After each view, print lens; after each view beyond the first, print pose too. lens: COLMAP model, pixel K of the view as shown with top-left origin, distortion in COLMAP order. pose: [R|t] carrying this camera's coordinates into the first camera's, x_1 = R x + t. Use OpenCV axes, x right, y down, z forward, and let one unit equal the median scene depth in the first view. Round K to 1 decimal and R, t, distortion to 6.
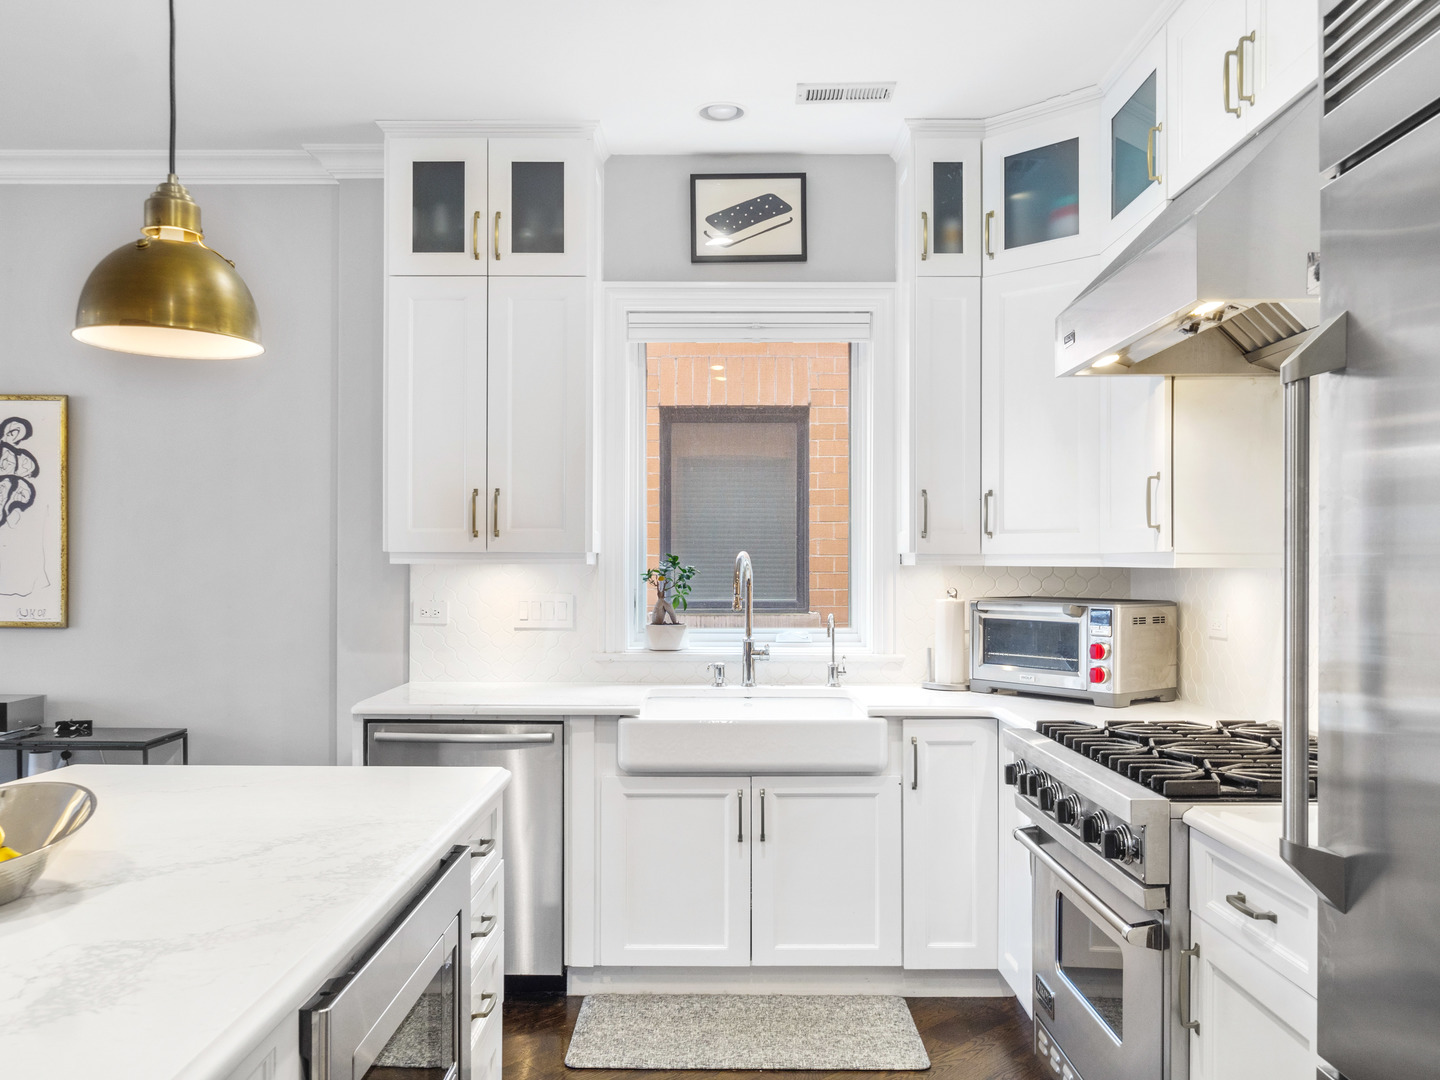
lens RADIAL K [[1164.8, 0, 711.7], [0, 1164.8, 567.6], [0, 0, 1]] dist [0.004024, 0.005313]
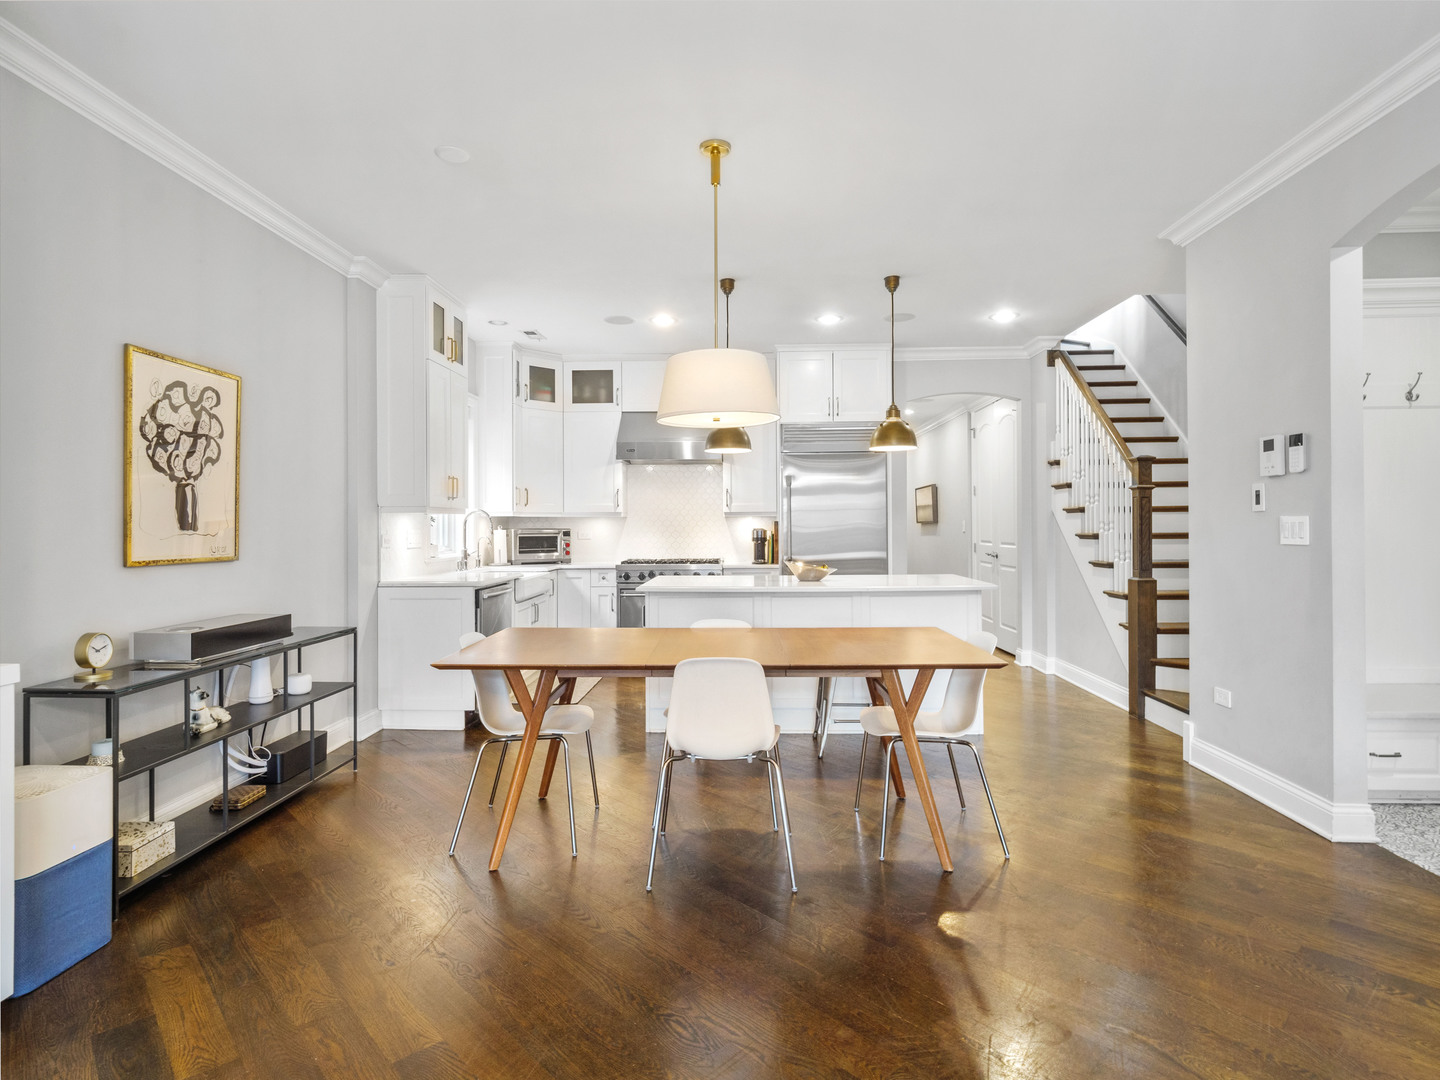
lens RADIAL K [[776.8, 0, 713.5], [0, 776.8, 522.9], [0, 0, 1]] dist [0.003286, 0.000744]
pose [[0.038249, -0.000844, 0.999268, -1.504176], [0.007470, 0.999972, 0.000558, 0.015570], [-0.999240, 0.007444, 0.038254, 0.496179]]
